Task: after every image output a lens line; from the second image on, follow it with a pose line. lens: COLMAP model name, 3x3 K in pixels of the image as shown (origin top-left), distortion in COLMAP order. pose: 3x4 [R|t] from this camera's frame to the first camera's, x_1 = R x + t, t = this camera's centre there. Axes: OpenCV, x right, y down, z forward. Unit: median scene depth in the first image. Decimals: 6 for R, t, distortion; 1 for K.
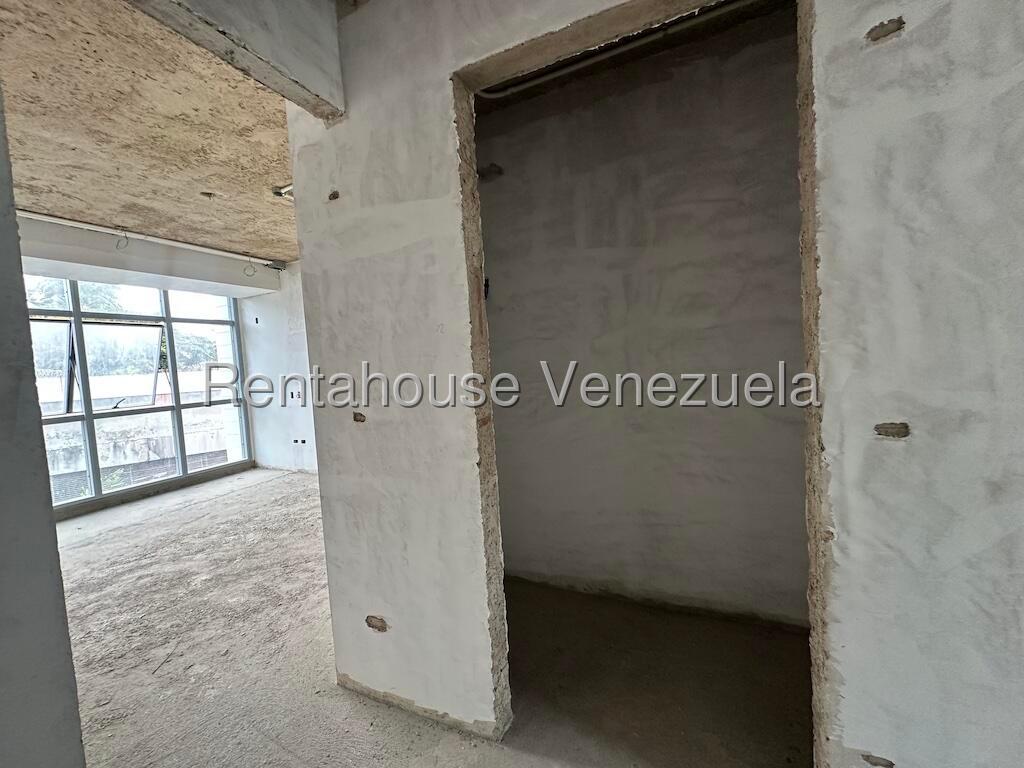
lens RADIAL K [[408.3, 0, 511.5], [0, 408.3, 384.6], [0, 0, 1]] dist [0.000236, -0.000256]
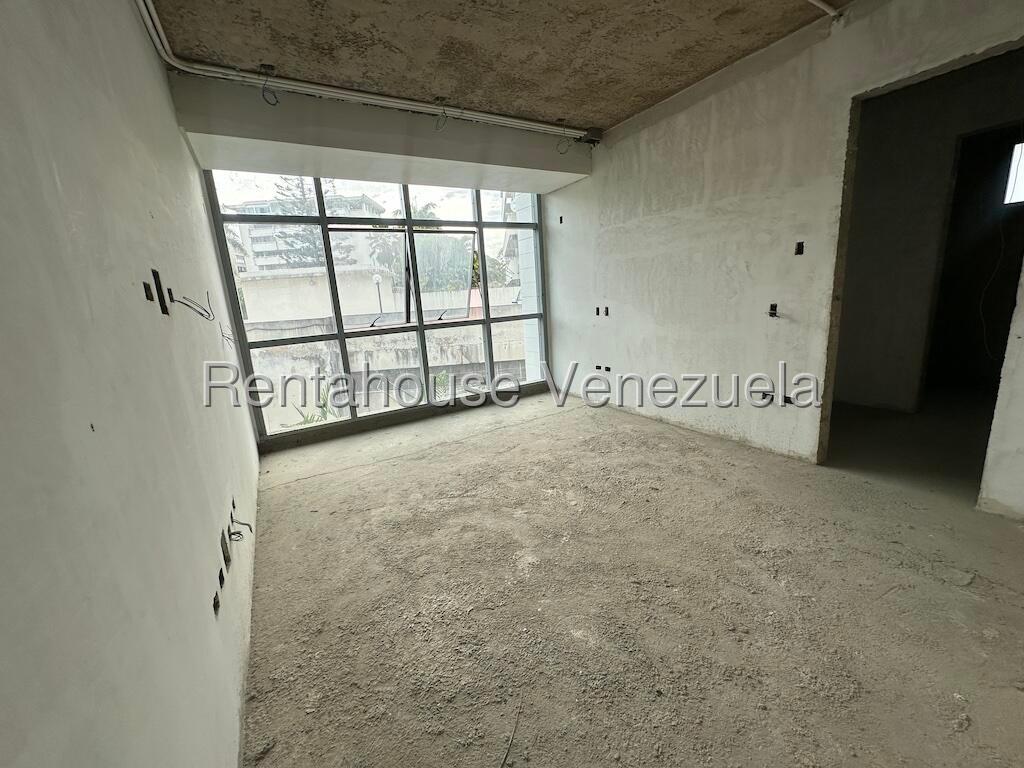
lens RADIAL K [[408.3, 0, 513.5], [0, 408.3, 380.9], [0, 0, 1]] dist [0.000236, -0.000256]
pose [[0.826534, 0.118403, -0.550292, -0.274142], [-0.013617, 0.981546, 0.190741, 0.011276], [0.562722, -0.150161, 0.812894, 0.288122]]
